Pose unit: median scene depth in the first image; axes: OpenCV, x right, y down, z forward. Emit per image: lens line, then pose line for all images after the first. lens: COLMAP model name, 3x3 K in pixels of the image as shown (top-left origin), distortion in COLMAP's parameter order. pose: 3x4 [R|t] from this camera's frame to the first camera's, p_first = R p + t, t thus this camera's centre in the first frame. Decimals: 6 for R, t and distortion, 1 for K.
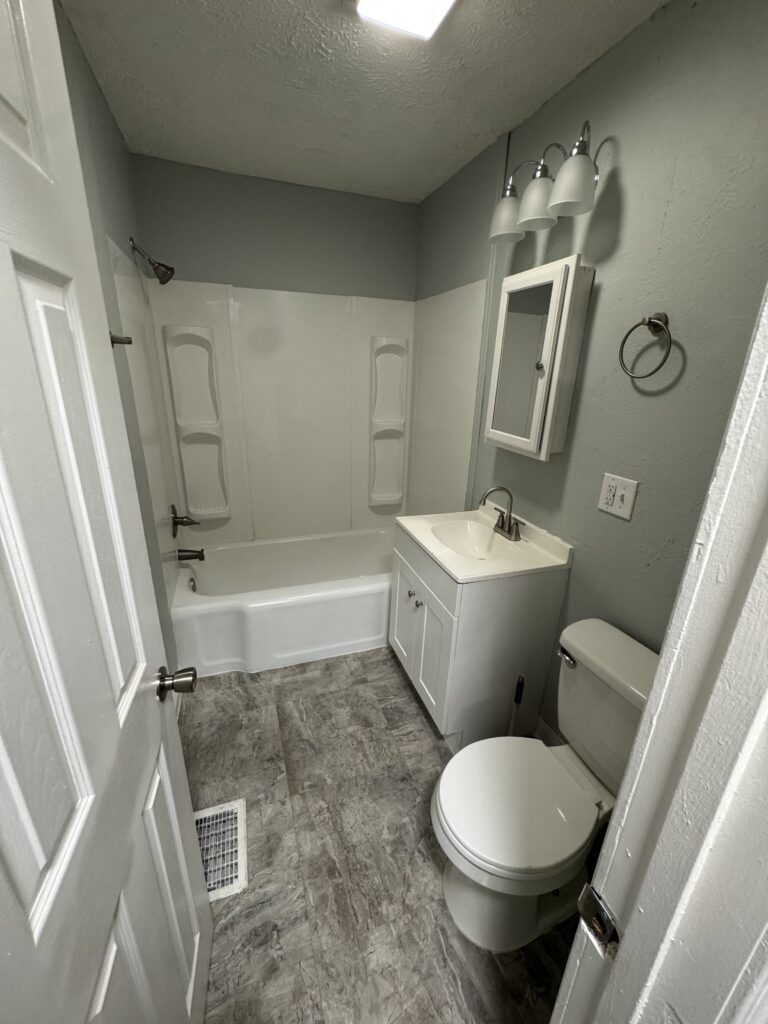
lens RADIAL K [[408.2, 0, 384.0], [0, 408.2, 512.0], [0, 0, 1]] dist [-0.001066, -0.000388]
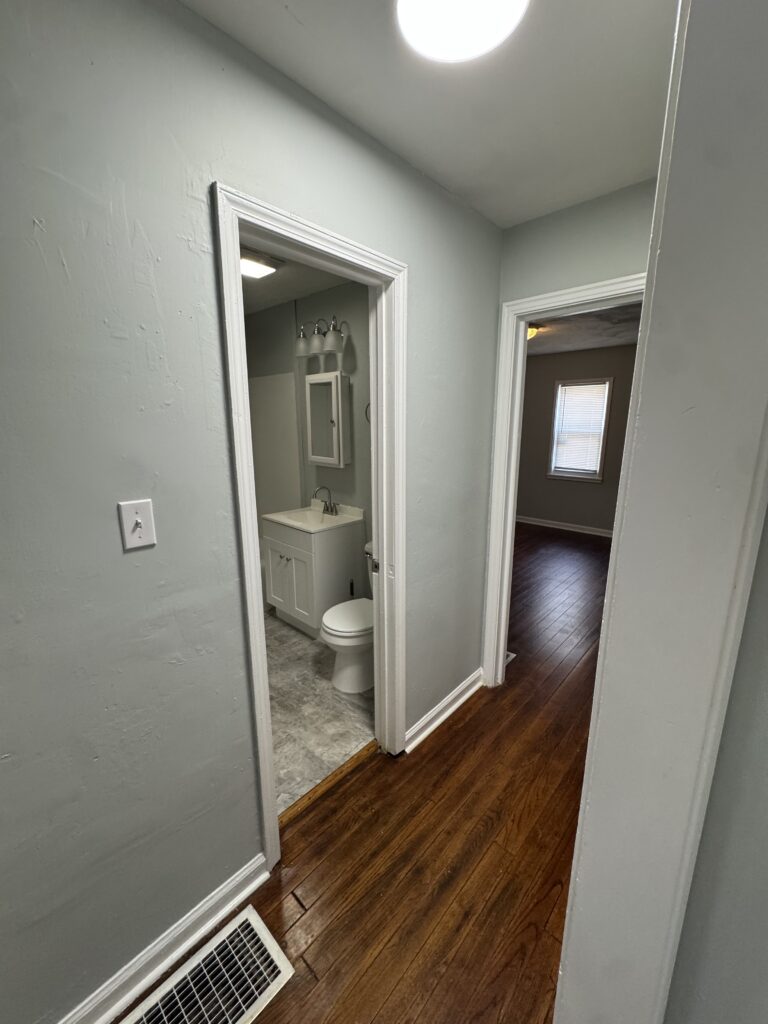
lens RADIAL K [[408.2, 0, 384.0], [0, 408.2, 512.0], [0, 0, 1]] dist [-0.001066, -0.000388]
pose [[0.885467, -0.133122, 0.445227, -0.326879], [0.181322, 0.981121, -0.067259, 0.246546], [-0.427868, 0.140285, 0.892888, -0.790968]]
